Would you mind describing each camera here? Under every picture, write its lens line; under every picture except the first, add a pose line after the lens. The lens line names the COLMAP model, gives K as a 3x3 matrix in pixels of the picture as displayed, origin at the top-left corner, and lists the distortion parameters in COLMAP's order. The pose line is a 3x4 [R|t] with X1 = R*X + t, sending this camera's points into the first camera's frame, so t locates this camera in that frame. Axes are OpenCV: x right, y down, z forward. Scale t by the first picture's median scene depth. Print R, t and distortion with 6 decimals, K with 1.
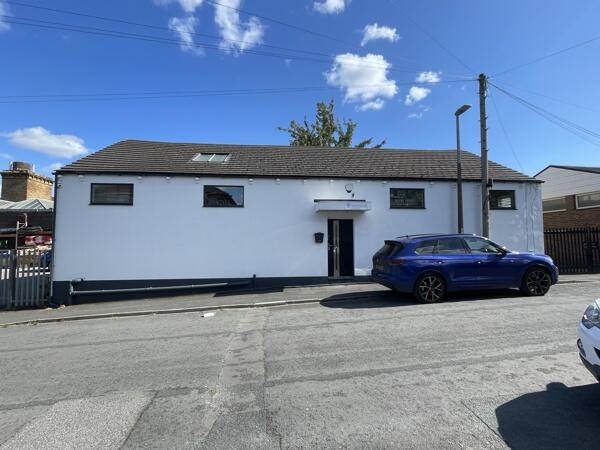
lens RADIAL K [[289.9, 0, 297.8], [0, 289.9, 224.7], [0, 0, 1]] dist [0.003581, 0.000523]
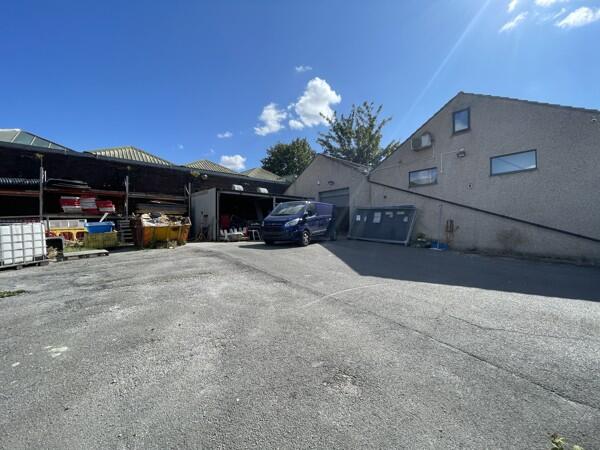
lens RADIAL K [[241.6, 0, 303.5], [0, 241.6, 225.0], [0, 0, 1]] dist [-0.008459, -0.000127]
pose [[0.823691, 0.001795, 0.567037, -0.545647], [-0.029011, 0.998819, 0.038981, 0.042354], [-0.566297, -0.048559, 0.822770, 0.244847]]
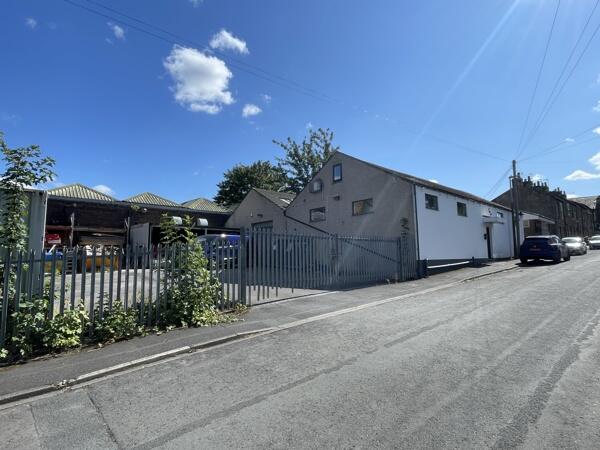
lens RADIAL K [[325.5, 0, 302.3], [0, 325.5, 223.9], [0, 0, 1]] dist [0.005508, -0.001018]
pose [[0.819037, 0.055194, 0.571079, -0.555769], [-0.024142, 0.997796, -0.061811, 0.035836], [-0.573232, 0.036838, 0.818565, 0.005447]]
